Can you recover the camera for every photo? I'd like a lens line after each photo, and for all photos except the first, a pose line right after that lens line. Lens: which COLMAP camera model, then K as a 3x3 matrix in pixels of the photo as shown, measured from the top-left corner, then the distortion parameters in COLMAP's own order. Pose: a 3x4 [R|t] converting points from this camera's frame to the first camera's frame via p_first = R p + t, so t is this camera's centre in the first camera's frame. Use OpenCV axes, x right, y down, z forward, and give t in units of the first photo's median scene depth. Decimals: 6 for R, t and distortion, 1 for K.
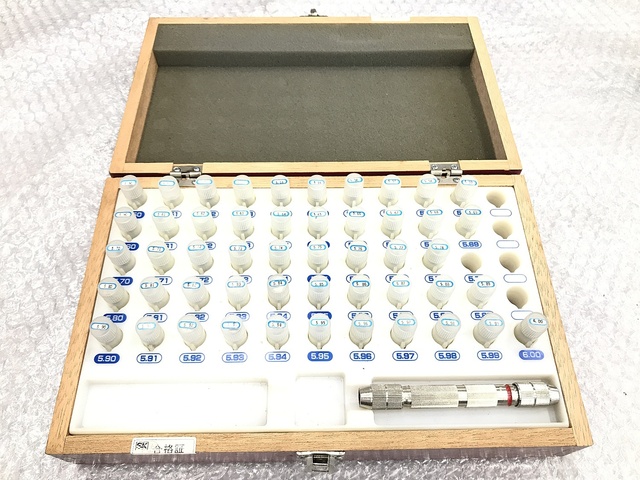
lens RADIAL K [[528.8, 0, 316.3], [0, 528.8, 238.6], [0, 0, 1]] dist [0.007643, 0.002847]
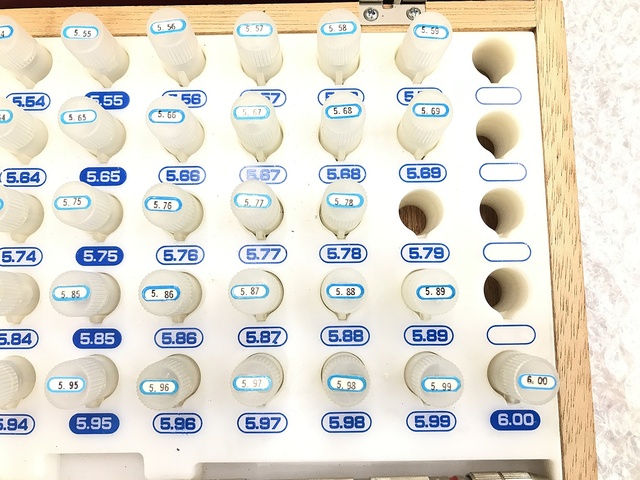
lens RADIAL K [[528.8, 0, 316.3], [0, 528.8, 238.6], [0, 0, 1]] dist [0.007643, 0.002847]
pose [[0.999842, -0.003019, -0.017525, 0.226744], [0.009631, 0.920366, 0.390939, -0.134834], [0.014949, -0.391046, 0.920250, 0.601129]]
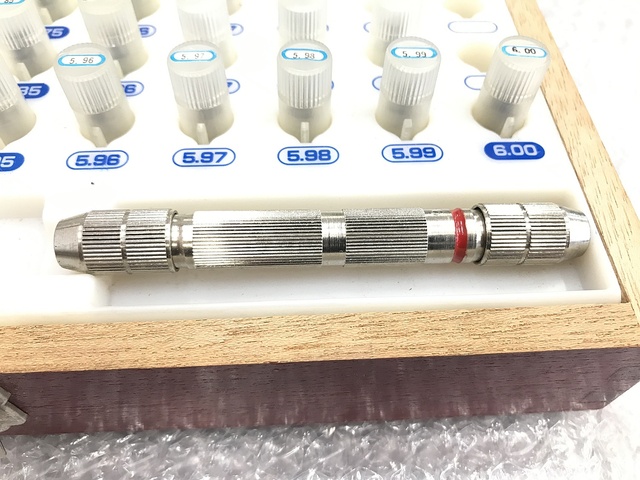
lens RADIAL K [[550.2, 0, 310.5], [0, 550.2, 239.1], [0, 0, 1]] dist [-0.013882, -0.012578]
pose [[0.999695, -0.022287, 0.010657, 0.241473], [0.023096, 0.996278, -0.083045, 0.317604], [-0.008766, 0.083266, 0.996489, 0.581964]]
